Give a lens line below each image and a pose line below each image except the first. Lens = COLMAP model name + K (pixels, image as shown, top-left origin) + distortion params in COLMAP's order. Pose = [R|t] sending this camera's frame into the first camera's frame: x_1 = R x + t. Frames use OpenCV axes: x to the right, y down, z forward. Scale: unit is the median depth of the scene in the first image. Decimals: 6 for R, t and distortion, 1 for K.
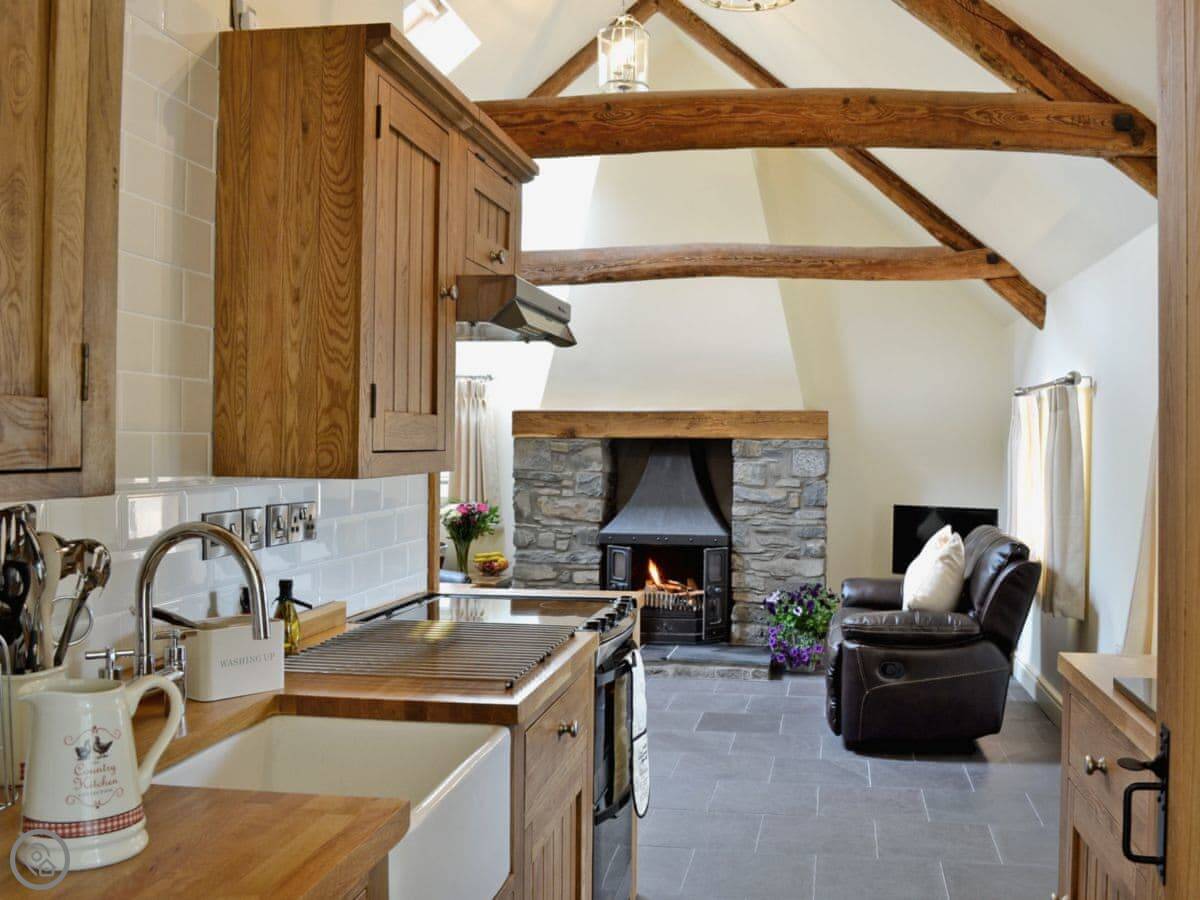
lens RADIAL K [[1063.0, 0, 617.6], [0, 1063.0, 450.2], [0, 0, 1]] dist [-0.072815, 0.002020]
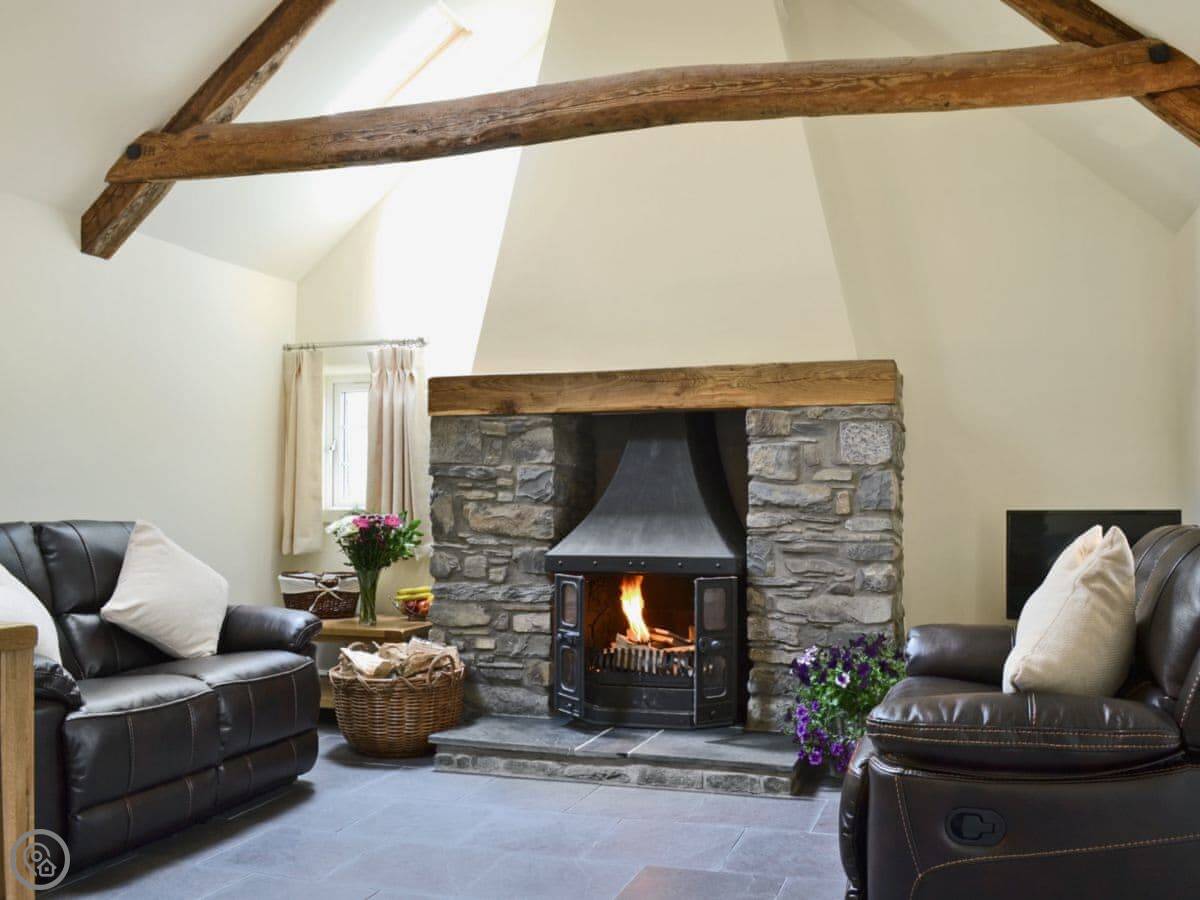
lens RADIAL K [[1063.0, 0, 617.6], [0, 1063.0, 450.2], [0, 0, 1]] dist [-0.072815, 0.002020]
pose [[0.992550, -0.013501, -0.121091, 0.110387], [0.007661, 0.998790, -0.048571, 0.046135], [0.121600, 0.047281, 0.991452, 0.357133]]
